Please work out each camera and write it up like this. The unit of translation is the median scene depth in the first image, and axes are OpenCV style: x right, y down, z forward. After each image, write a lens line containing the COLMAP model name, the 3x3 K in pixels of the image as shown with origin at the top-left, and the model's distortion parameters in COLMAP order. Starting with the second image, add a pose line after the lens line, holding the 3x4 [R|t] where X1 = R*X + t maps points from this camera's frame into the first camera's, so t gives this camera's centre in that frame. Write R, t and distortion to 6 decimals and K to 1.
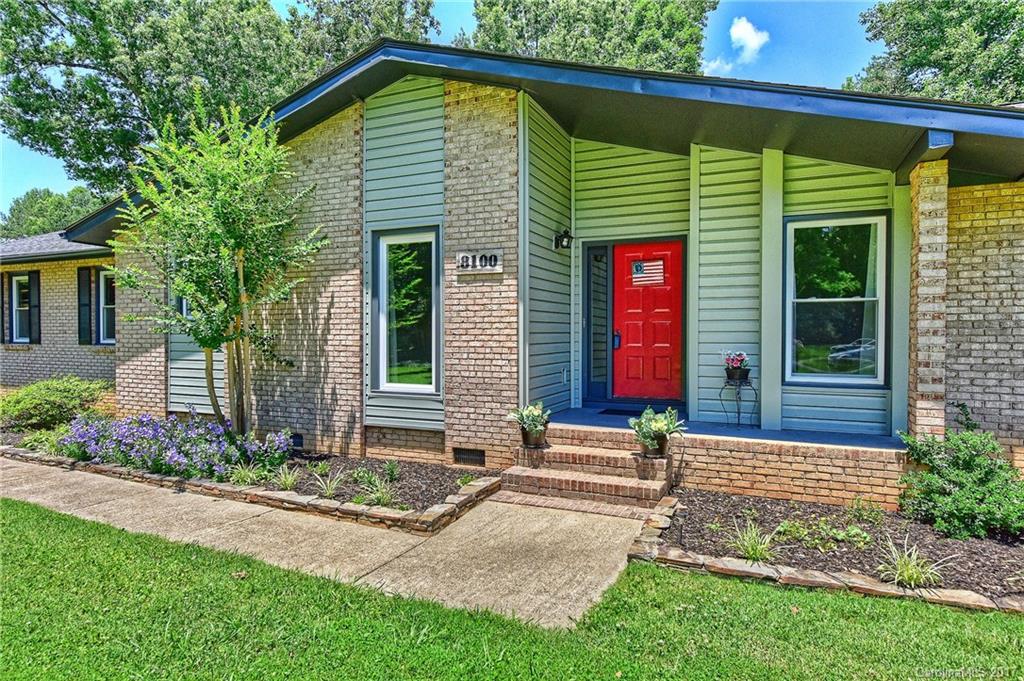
lens RADIAL K [[591.6, 0, 477.1], [0, 591.6, 333.0], [0, 0, 1]] dist [0.001984, 0.000085]
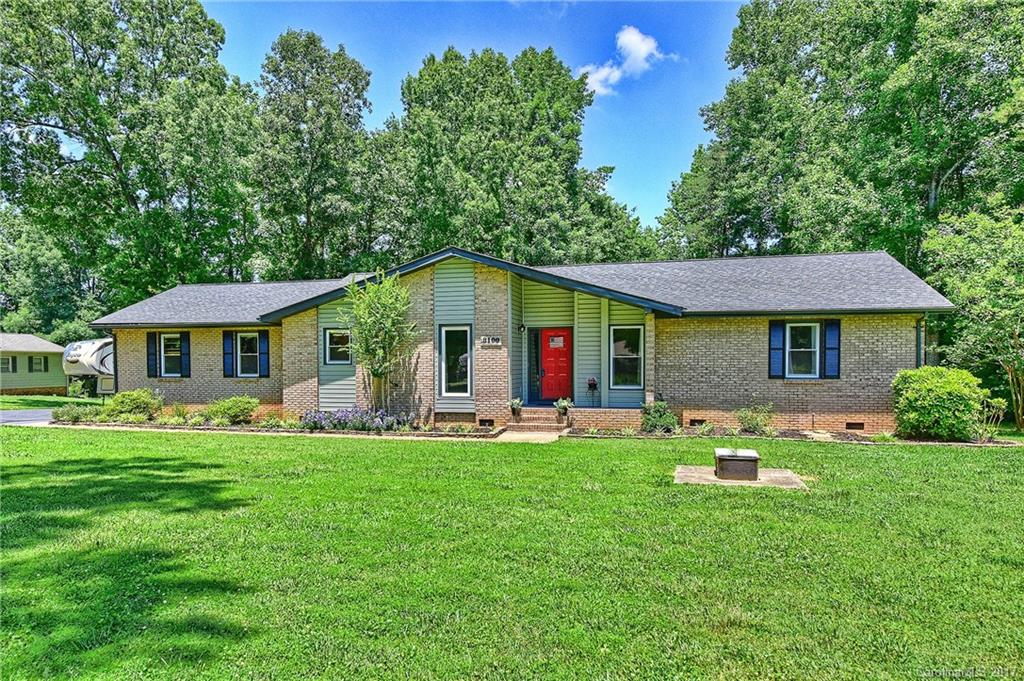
lens RADIAL K [[621.7, 0, 512.9], [0, 621.7, 345.5], [0, 0, 1]] dist [-0.001109, -0.000002]
pose [[0.968941, 0.002507, 0.247280, -0.483734], [0.004291, 0.999628, -0.026949, -0.029075], [-0.247255, 0.027173, 0.968569, -1.320194]]
